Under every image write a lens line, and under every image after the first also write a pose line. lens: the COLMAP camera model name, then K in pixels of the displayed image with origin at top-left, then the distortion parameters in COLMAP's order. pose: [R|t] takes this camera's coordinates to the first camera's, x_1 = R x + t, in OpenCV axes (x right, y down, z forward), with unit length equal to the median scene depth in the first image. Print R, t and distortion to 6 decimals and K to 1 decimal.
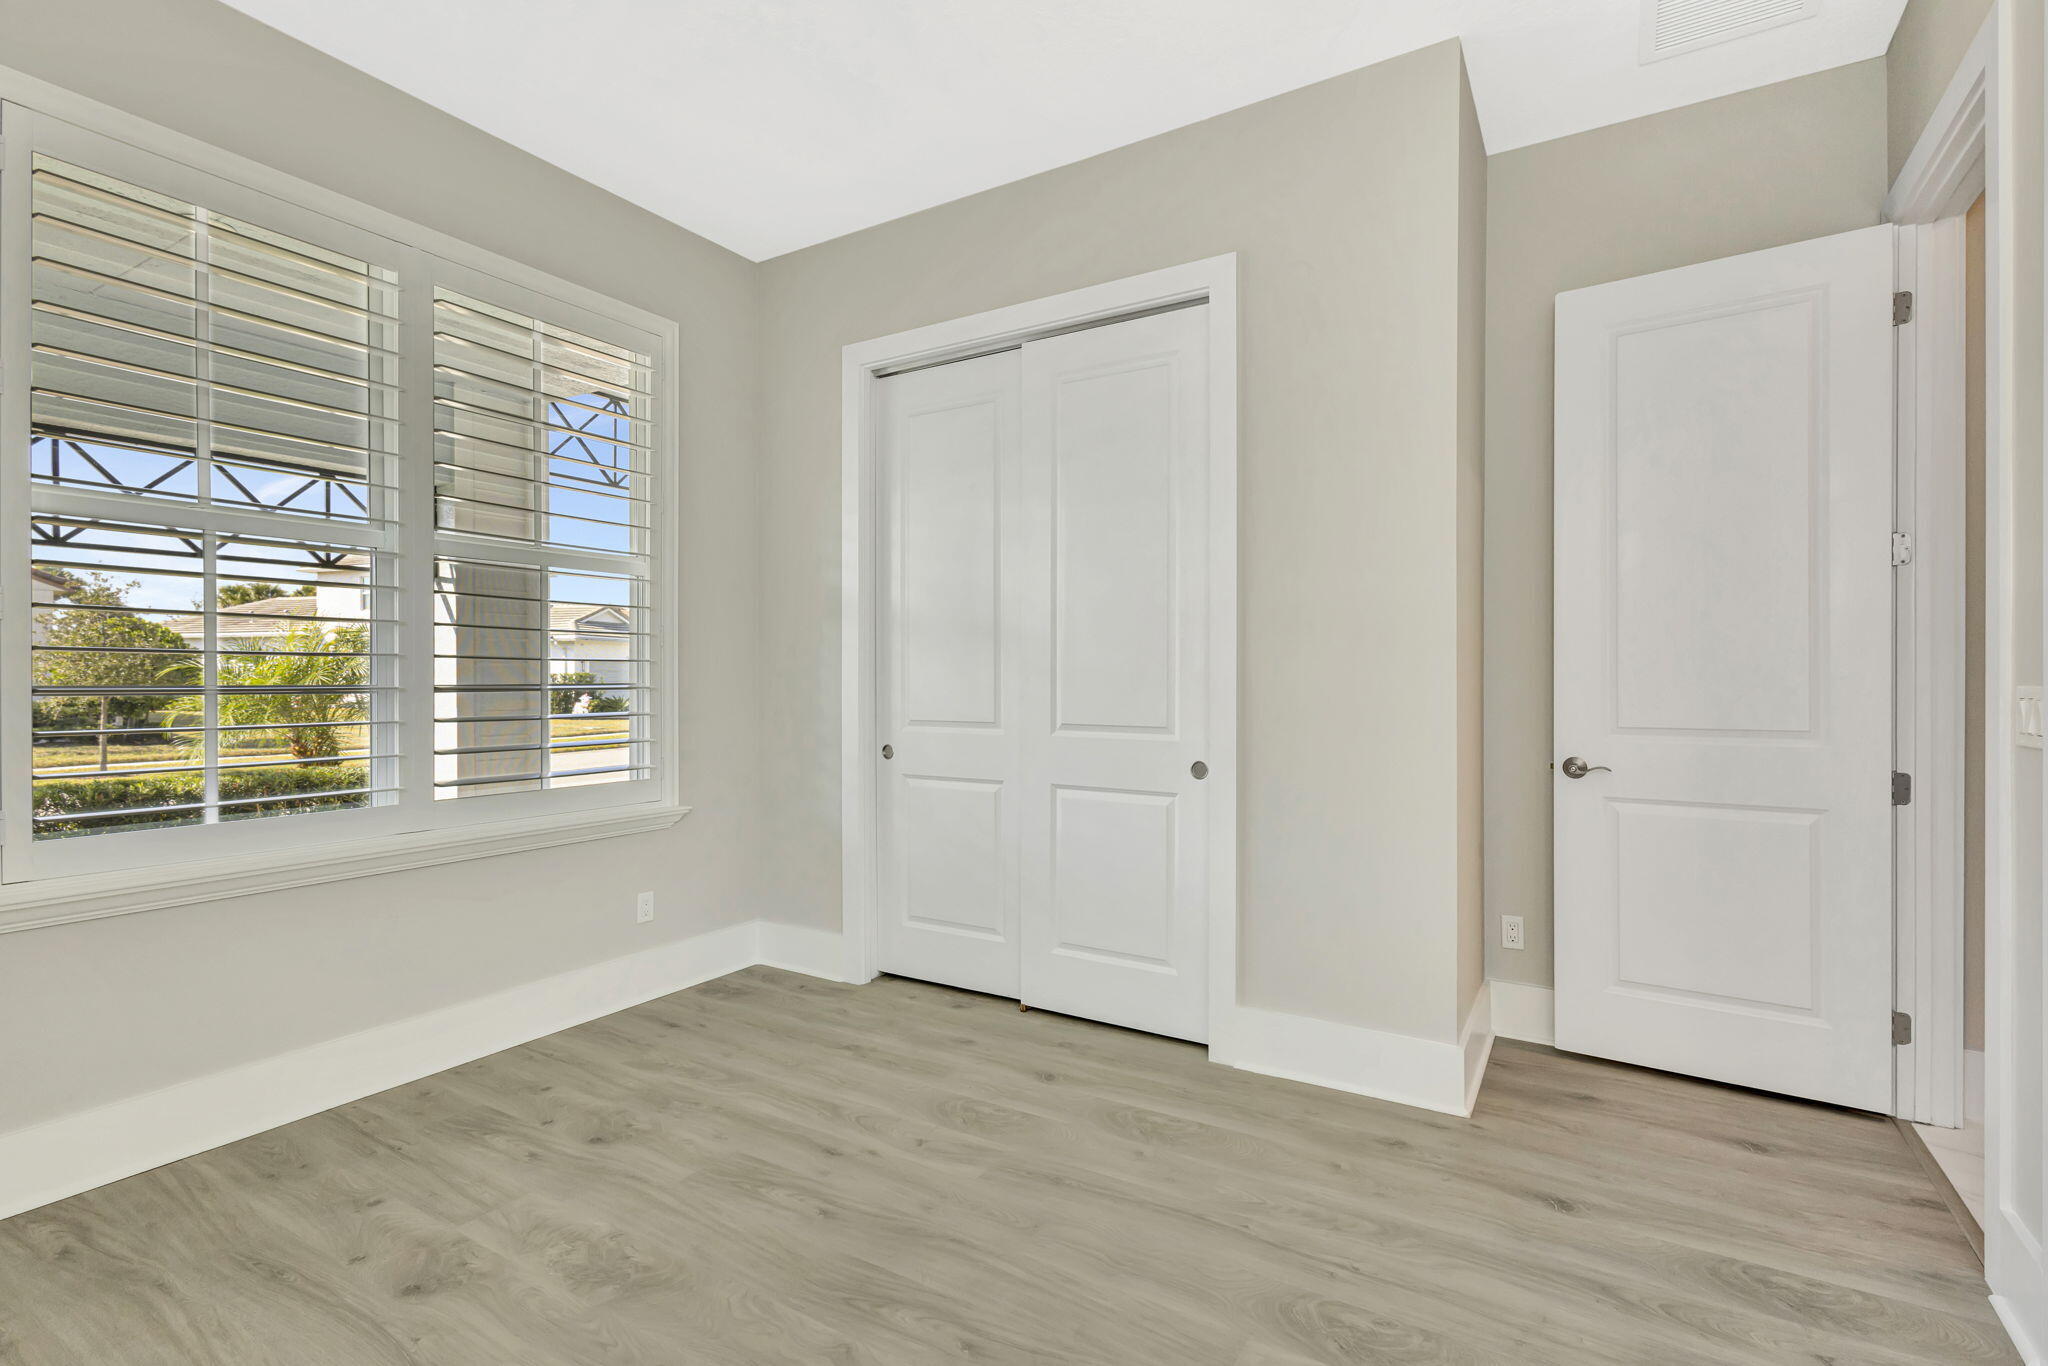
lens RADIAL K [[950.9, 0, 1029.6], [0, 950.9, 677.2], [0, 0, 1]] dist [0.001792, 0.000501]
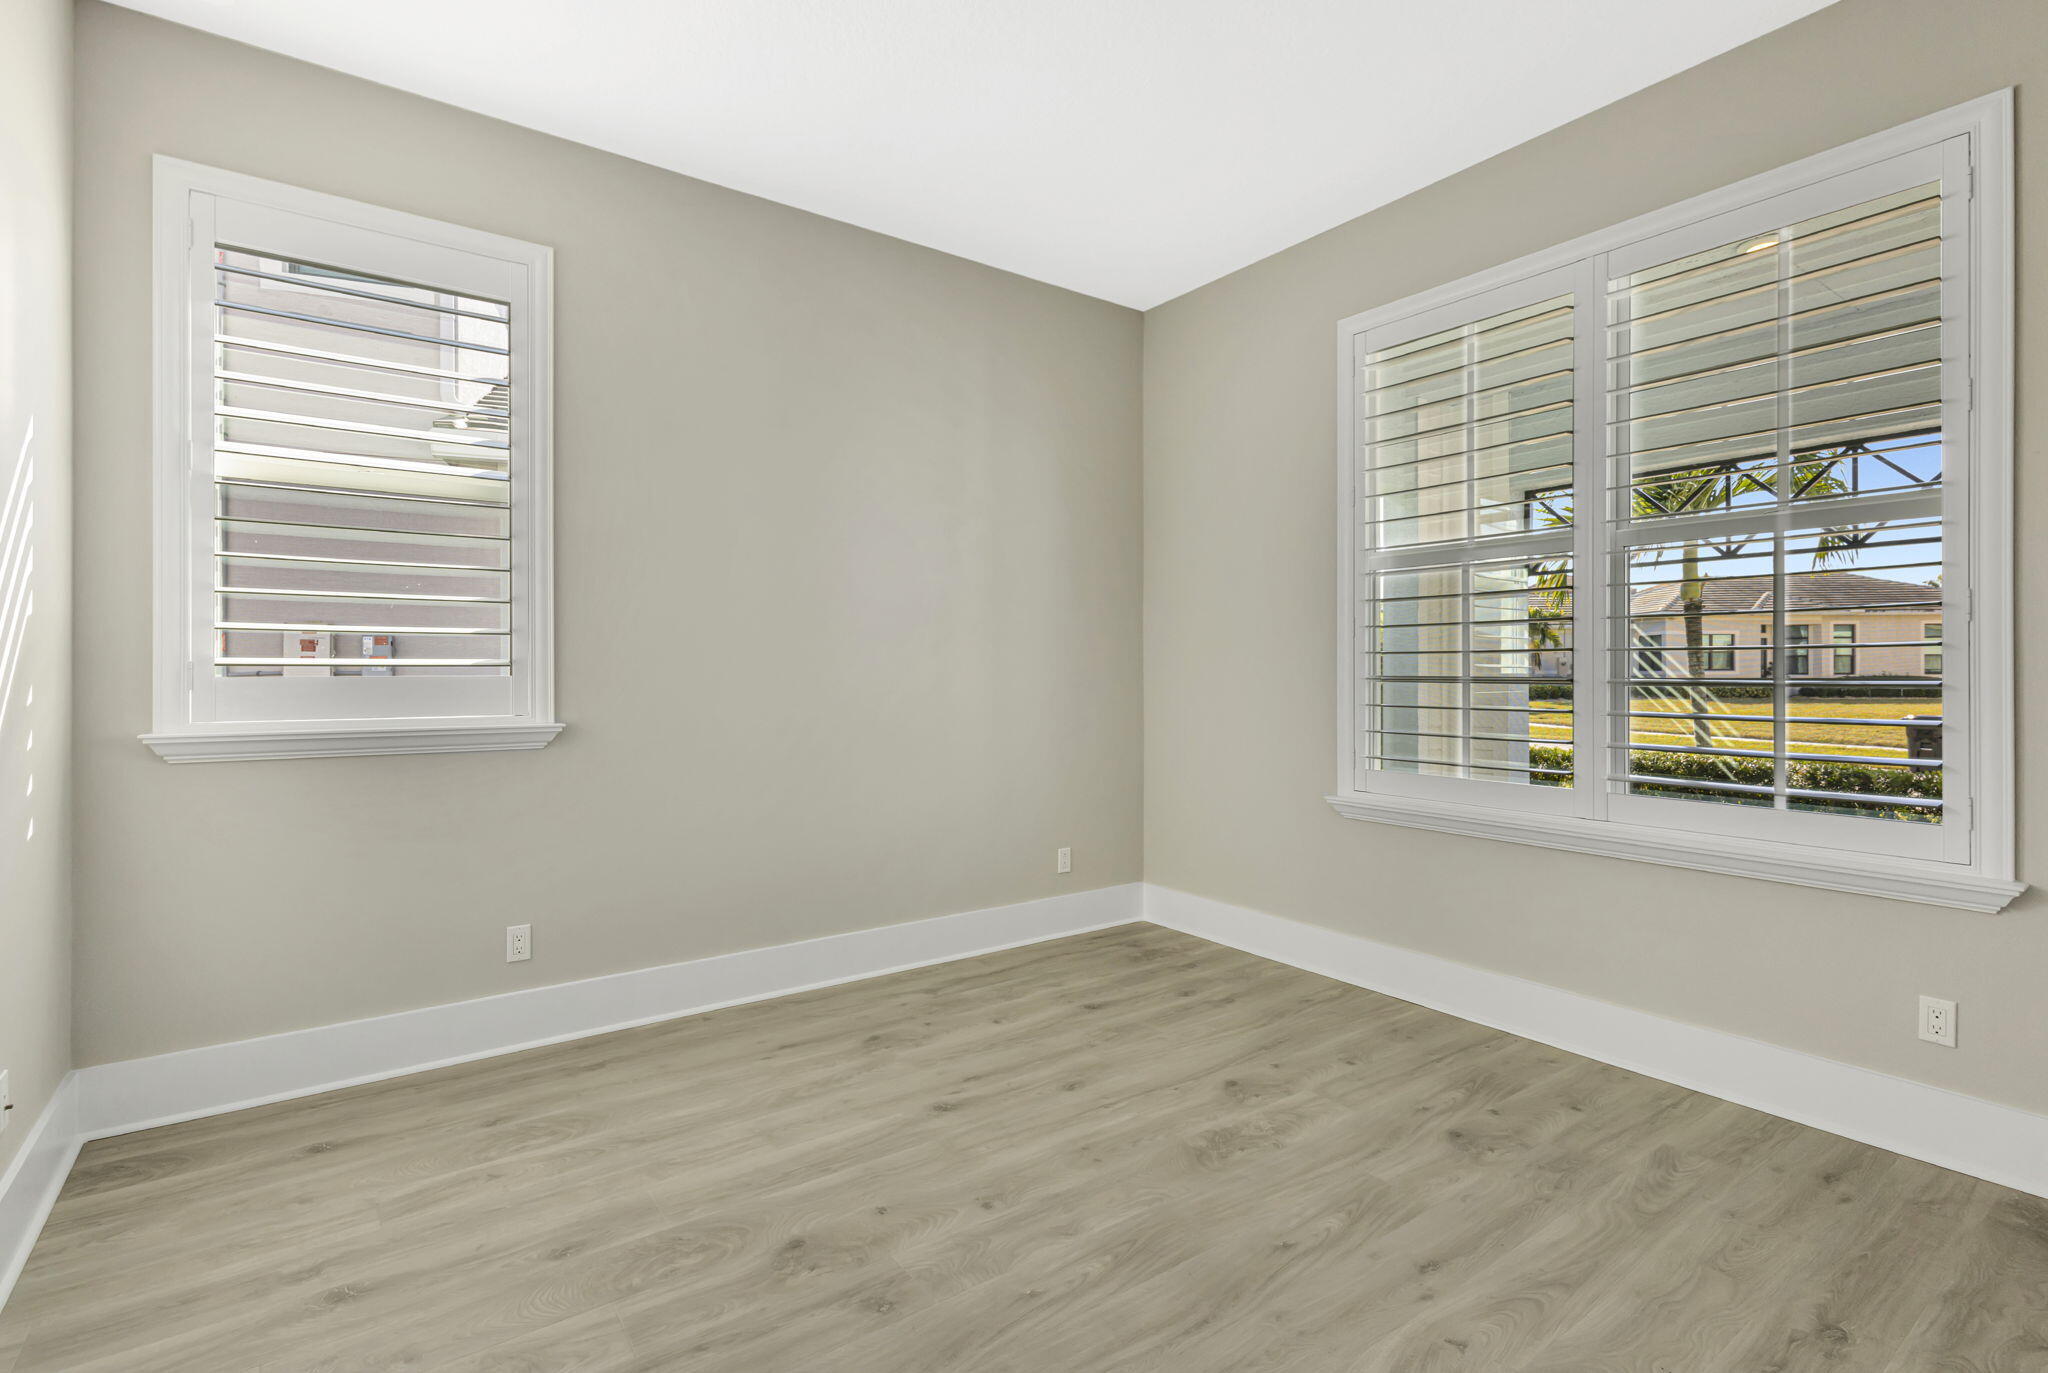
lens RADIAL K [[950.9, 0, 1029.6], [0, 950.9, 676.2], [0, 0, 1]] dist [0.001792, 0.000501]
pose [[-0.380786, 0.002976, -0.924658, 0.610979], [-0.004498, 0.999977, 0.005071, 0.005131], [0.924652, 0.006090, -0.380764, 0.932392]]
